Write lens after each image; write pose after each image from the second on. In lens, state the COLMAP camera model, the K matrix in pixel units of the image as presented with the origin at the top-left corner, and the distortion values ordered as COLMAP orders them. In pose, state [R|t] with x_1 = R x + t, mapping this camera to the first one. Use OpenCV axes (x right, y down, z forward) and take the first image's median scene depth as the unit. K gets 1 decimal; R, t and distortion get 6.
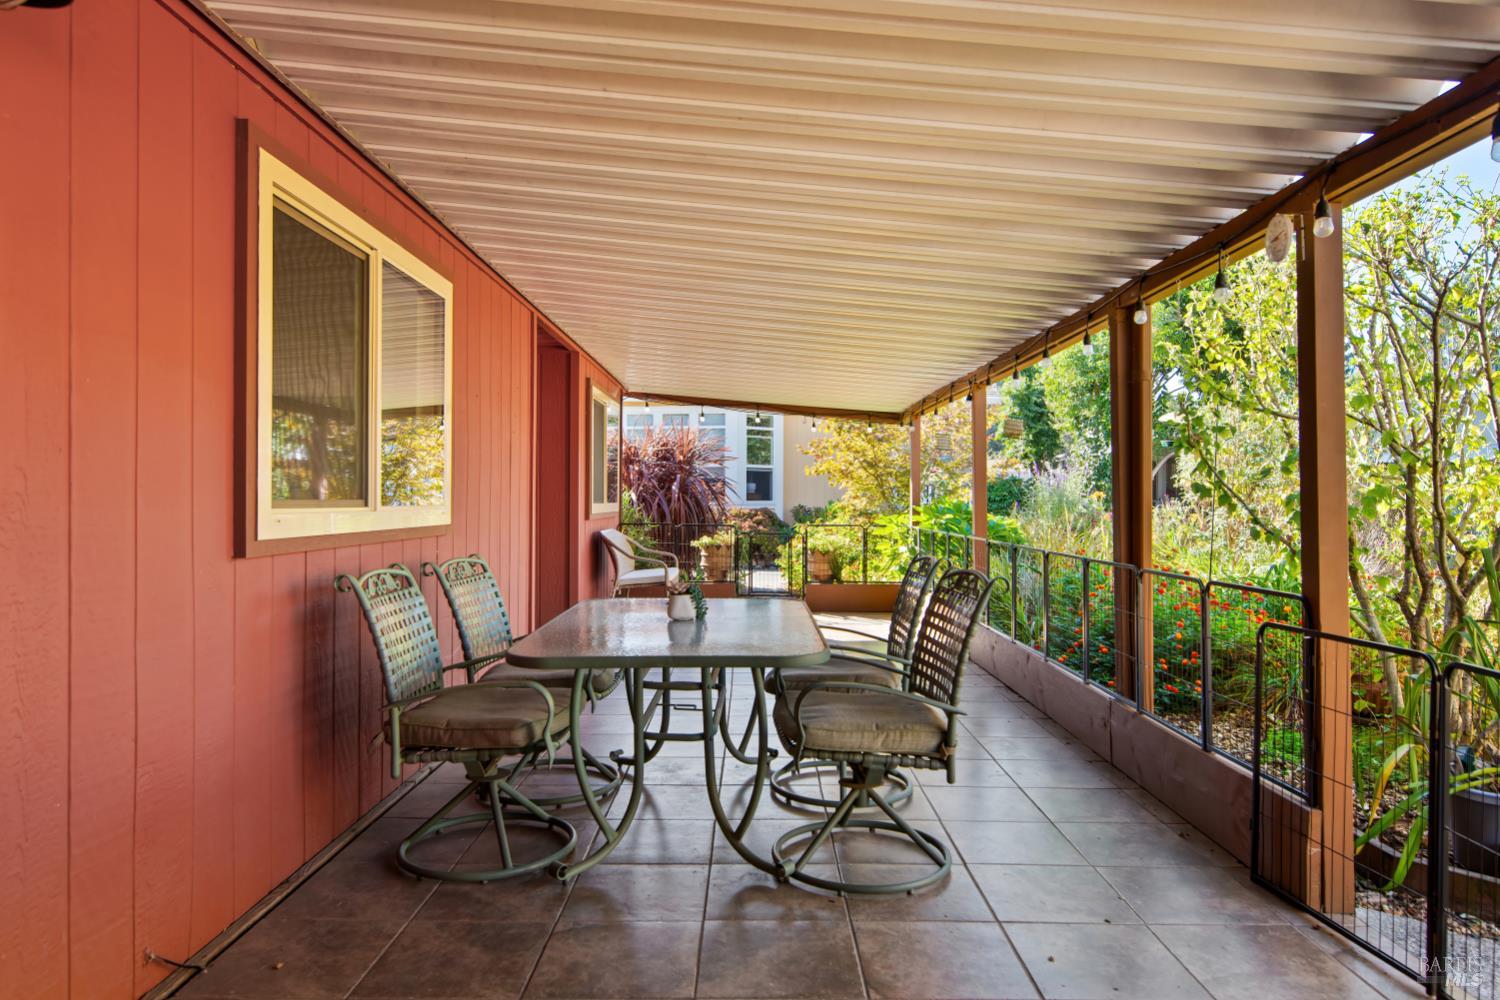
lens RADIAL K [[939.9, 0, 750.2], [0, 939.9, 494.7], [0, 0, 1]] dist [0.000562, -0.002532]
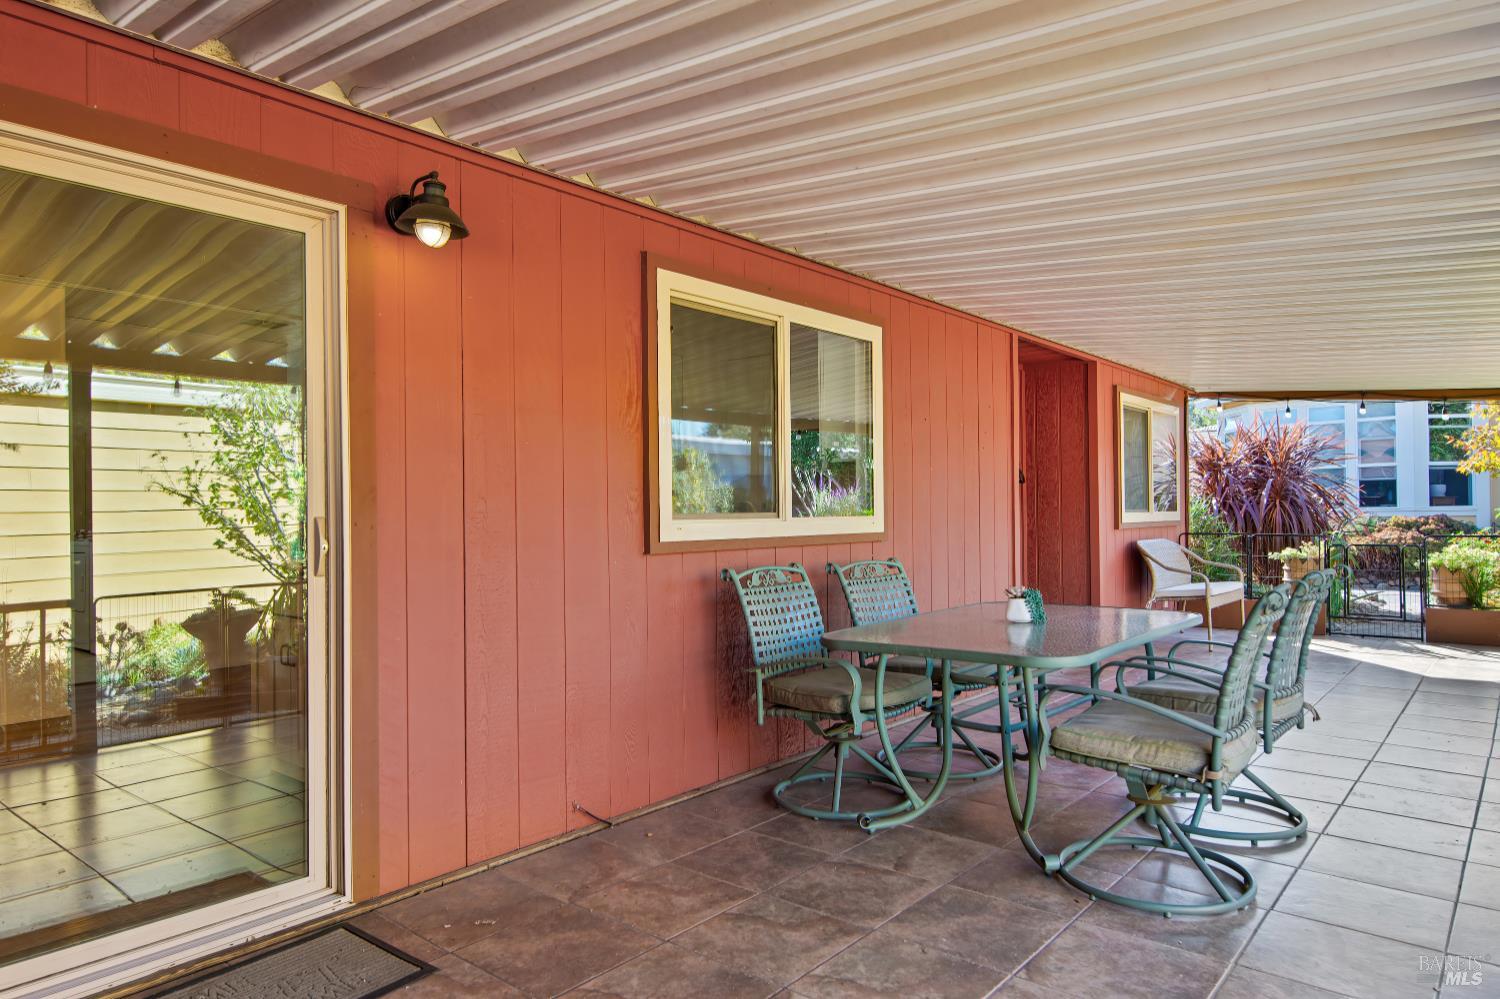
lens RADIAL K [[939.9, 0, 752.7], [0, 939.9, 507.0], [0, 0, 1]] dist [0.000562, -0.002532]
pose [[0.764351, -0.015999, -0.644601, 0.385259], [0.017120, 0.999843, -0.004516, 0.002725], [0.644573, -0.007584, 0.764506, -0.003152]]
